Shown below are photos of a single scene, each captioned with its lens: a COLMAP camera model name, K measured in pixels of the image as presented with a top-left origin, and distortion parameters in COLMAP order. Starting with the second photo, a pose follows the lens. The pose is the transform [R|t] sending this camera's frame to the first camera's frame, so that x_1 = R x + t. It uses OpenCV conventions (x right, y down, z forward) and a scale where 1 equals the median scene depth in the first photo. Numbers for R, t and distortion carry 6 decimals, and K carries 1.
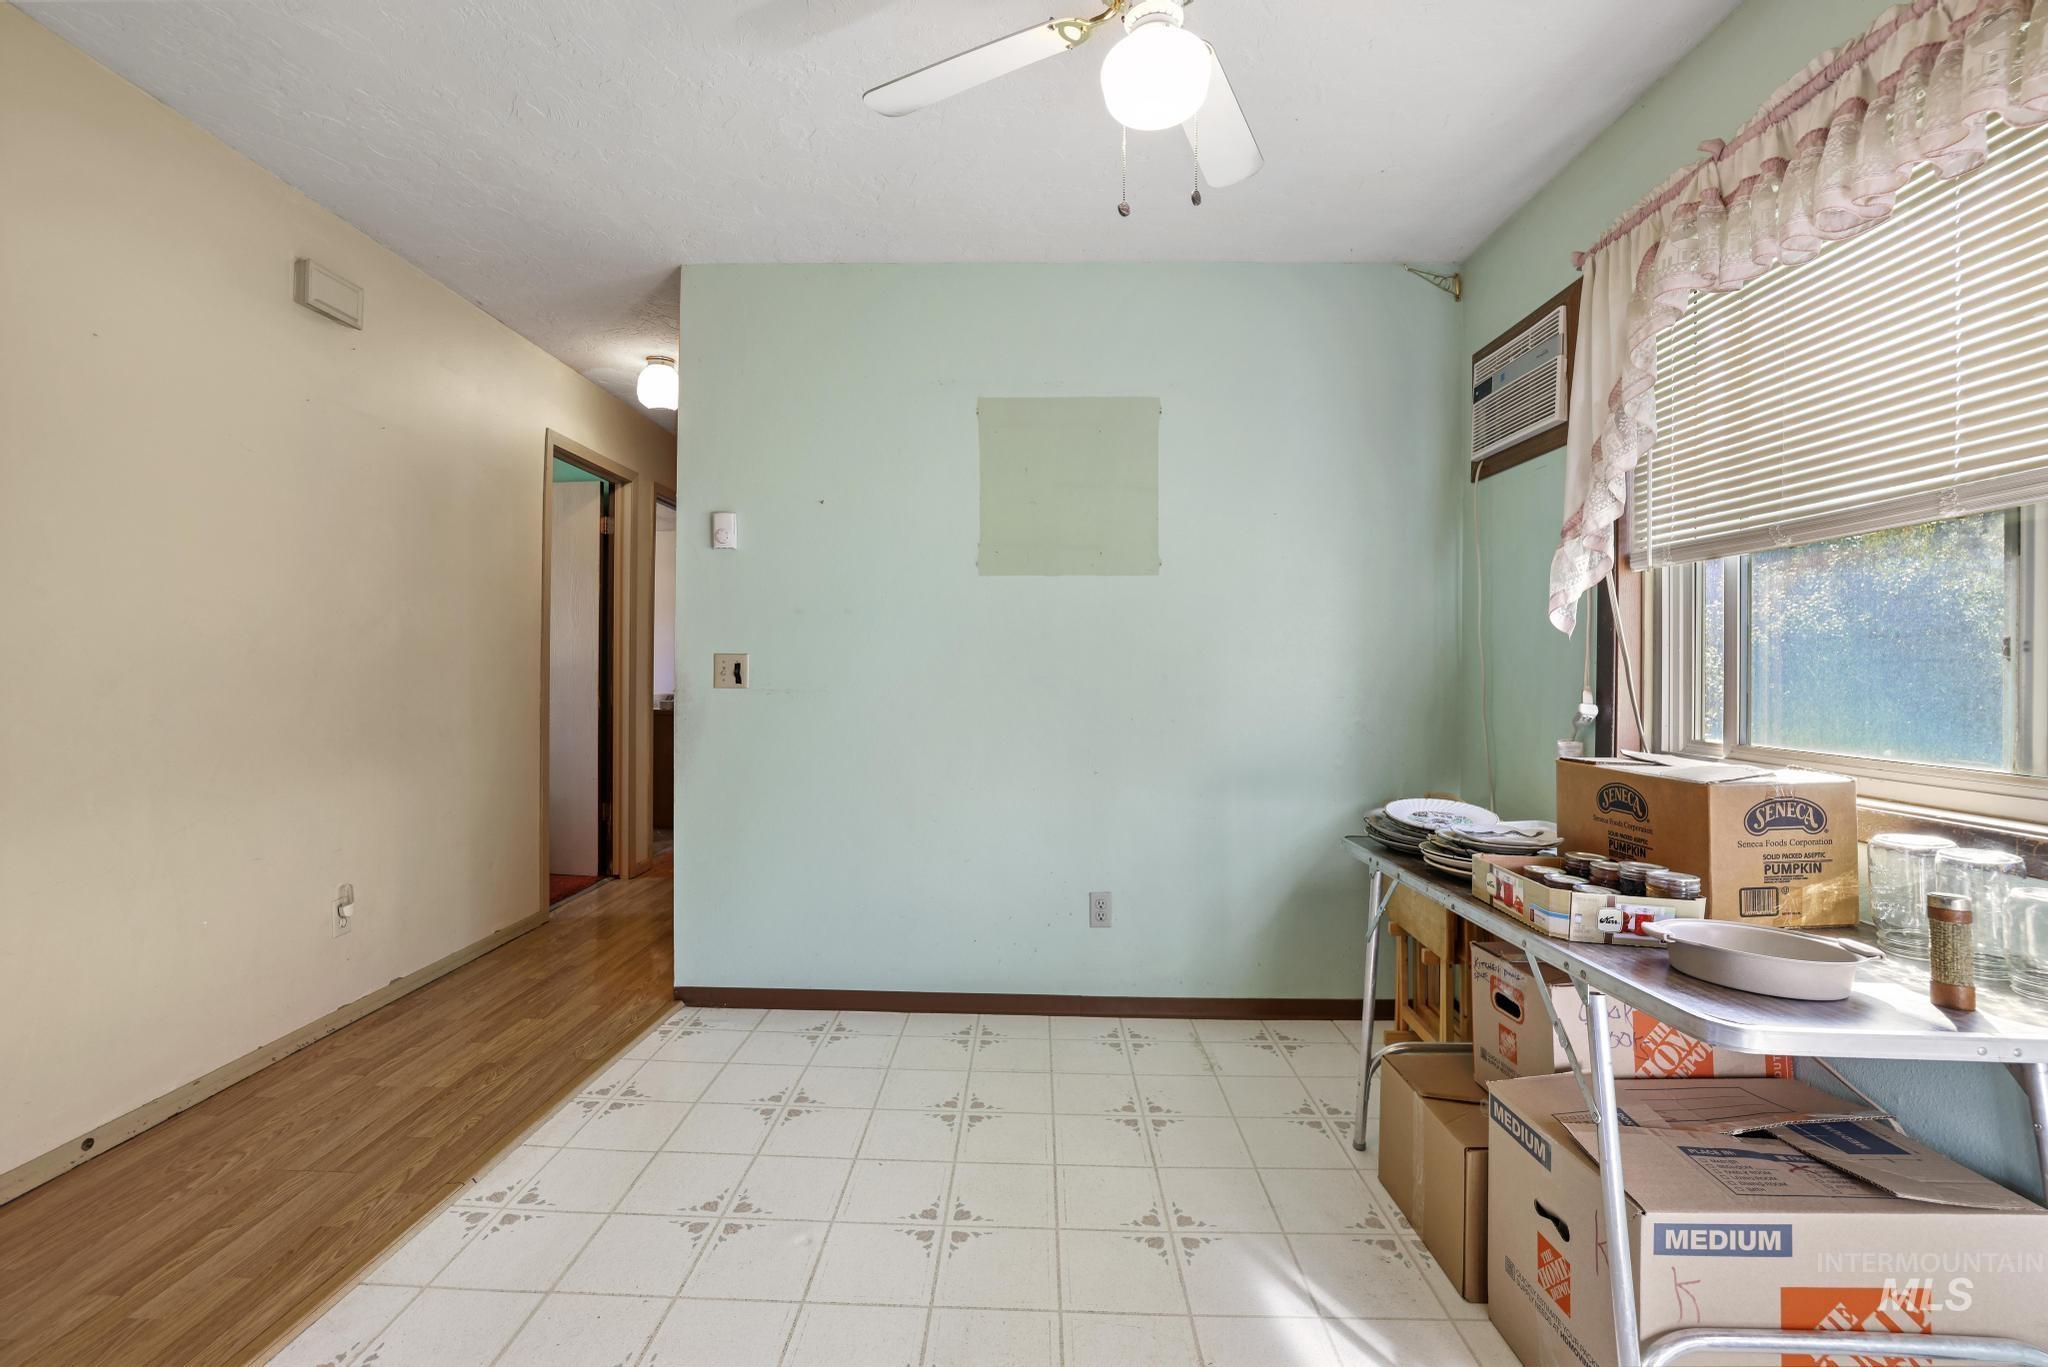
lens RADIAL K [[885.8, 0, 1010.4], [0, 885.8, 670.5], [0, 0, 1]] dist [-0.050564, 0.021126]
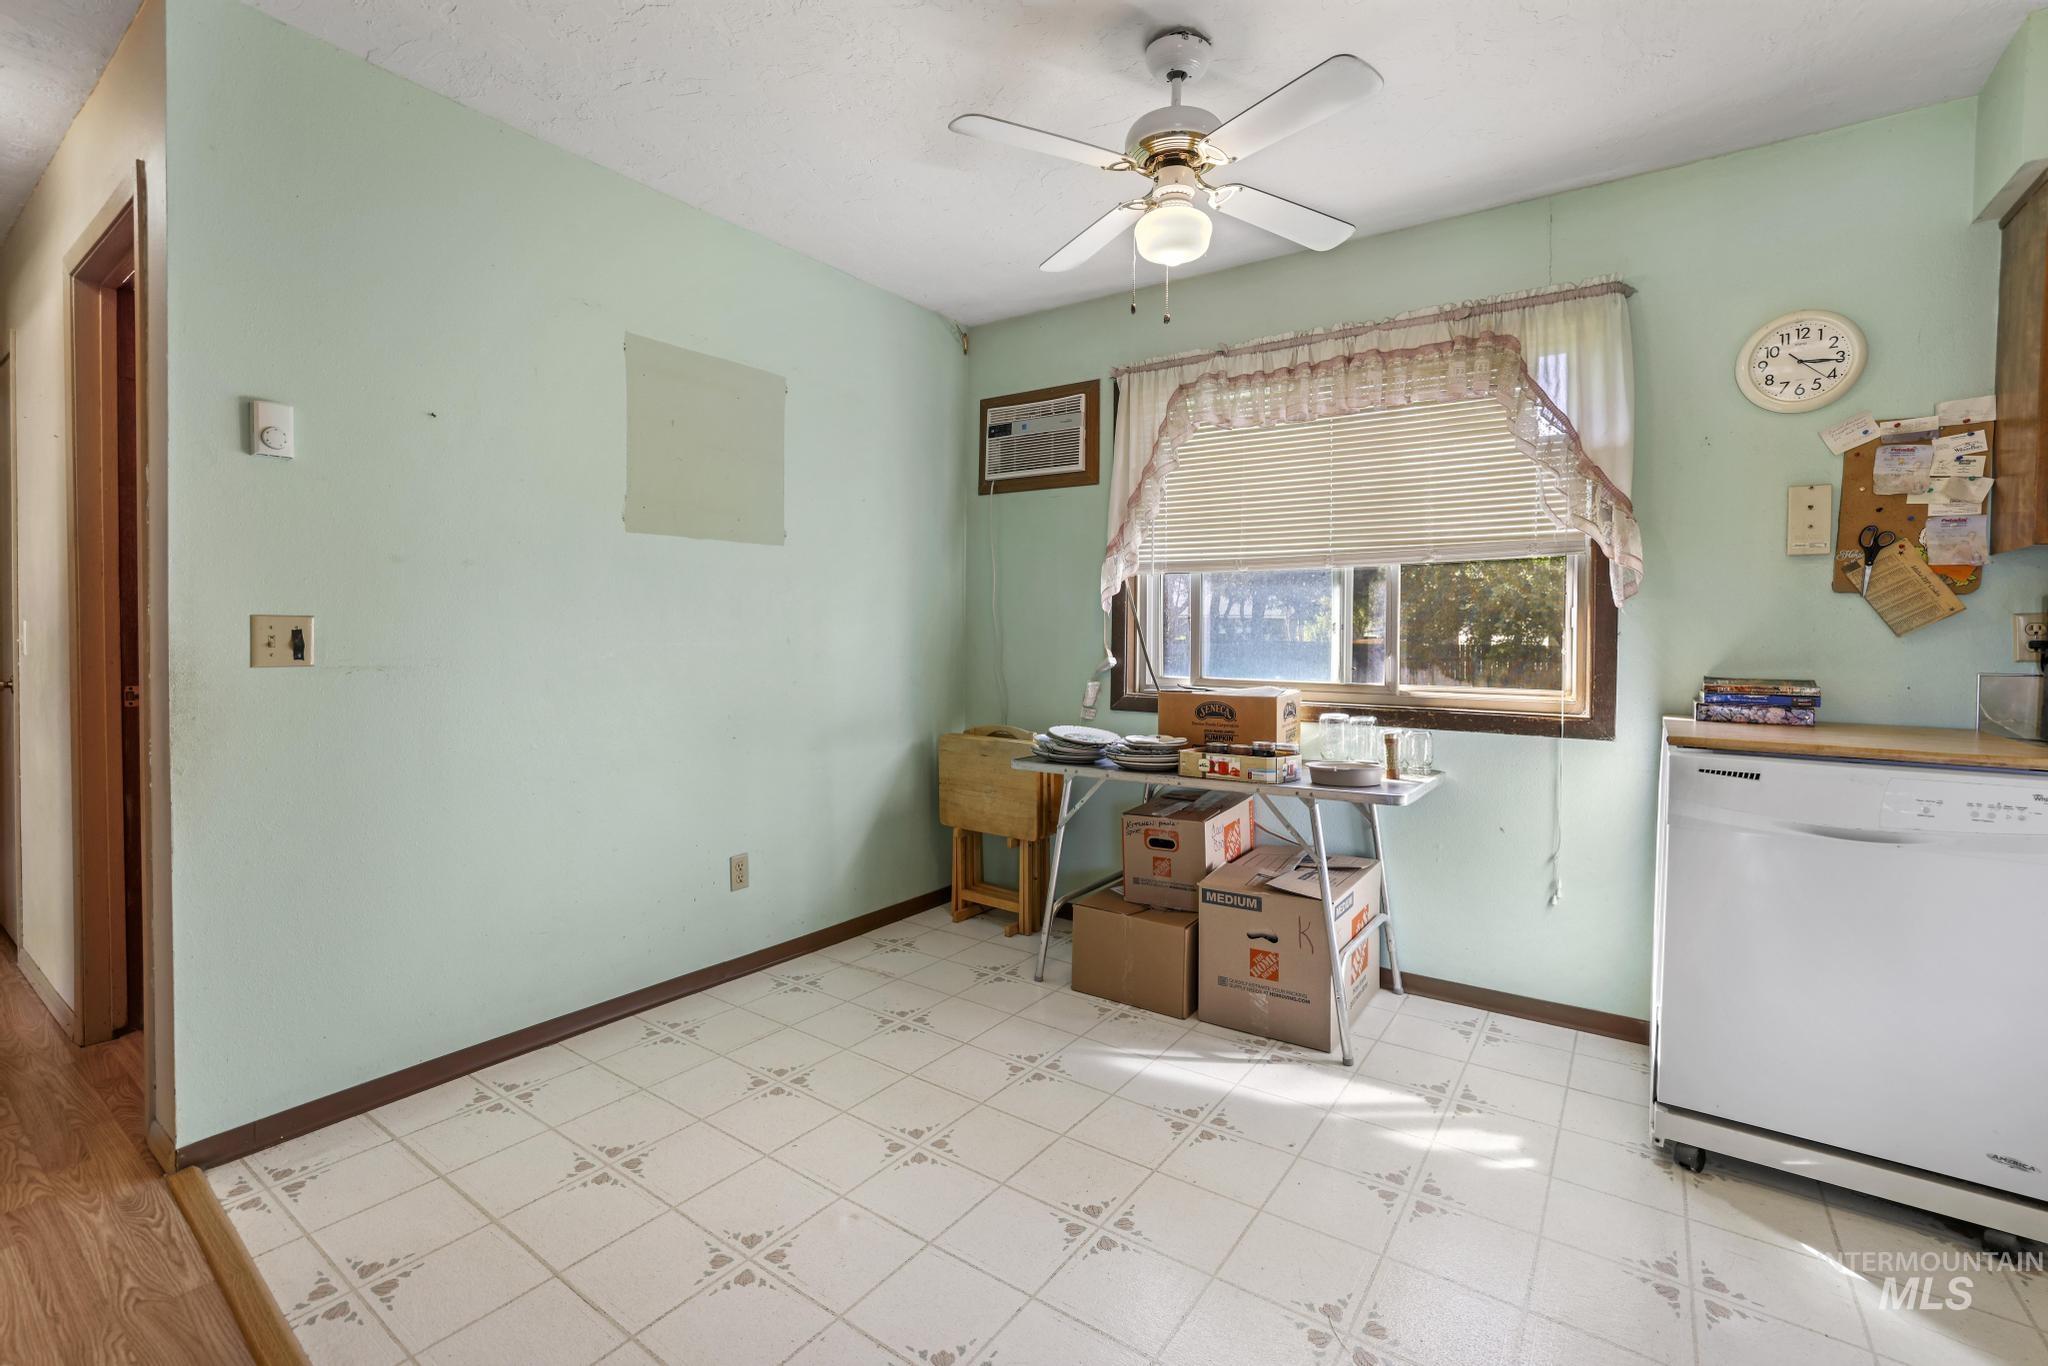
lens RADIAL K [[881.4, 0, 1017.0], [0, 881.4, 651.7], [0, 0, 1]] dist [-0.044797, 0.016872]
pose [[0.568989, -0.020931, 0.822079, -0.585609], [-0.003307, 0.999610, 0.027740, -0.012627], [-0.822339, -0.018503, 0.568698, 0.183757]]
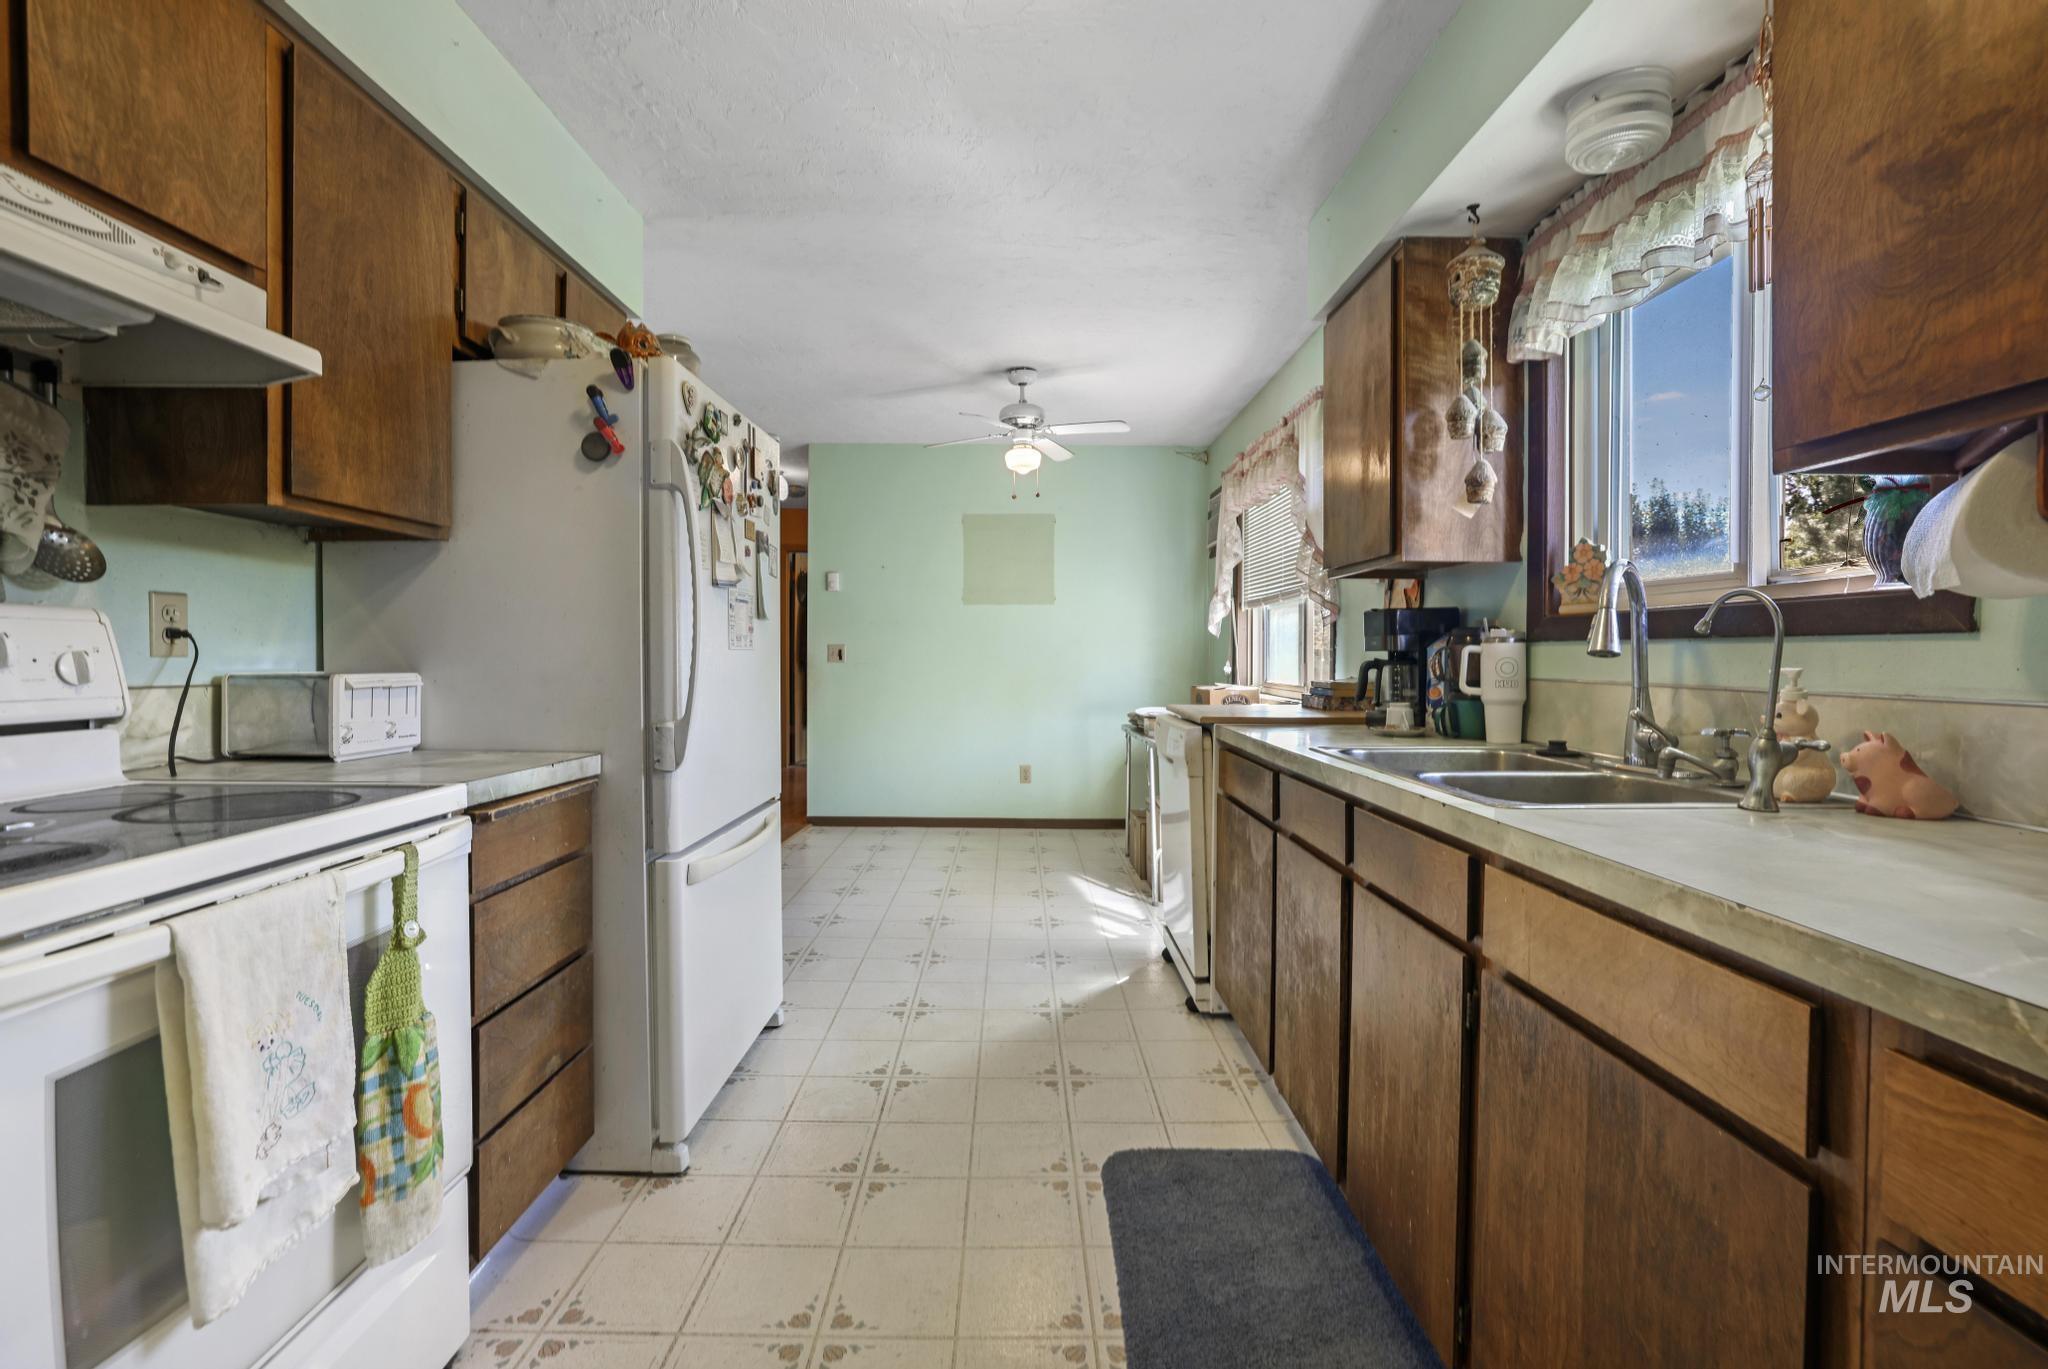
lens RADIAL K [[881.4, 0, 1017.0], [0, 881.4, 653.2], [0, 0, 1]] dist [-0.044797, 0.016872]
pose [[0.999618, -0.002840, 0.027497, 0.031994], [0.002857, 0.999996, -0.000572, 0.002343], [-0.027495, 0.000650, 0.999622, -1.045170]]
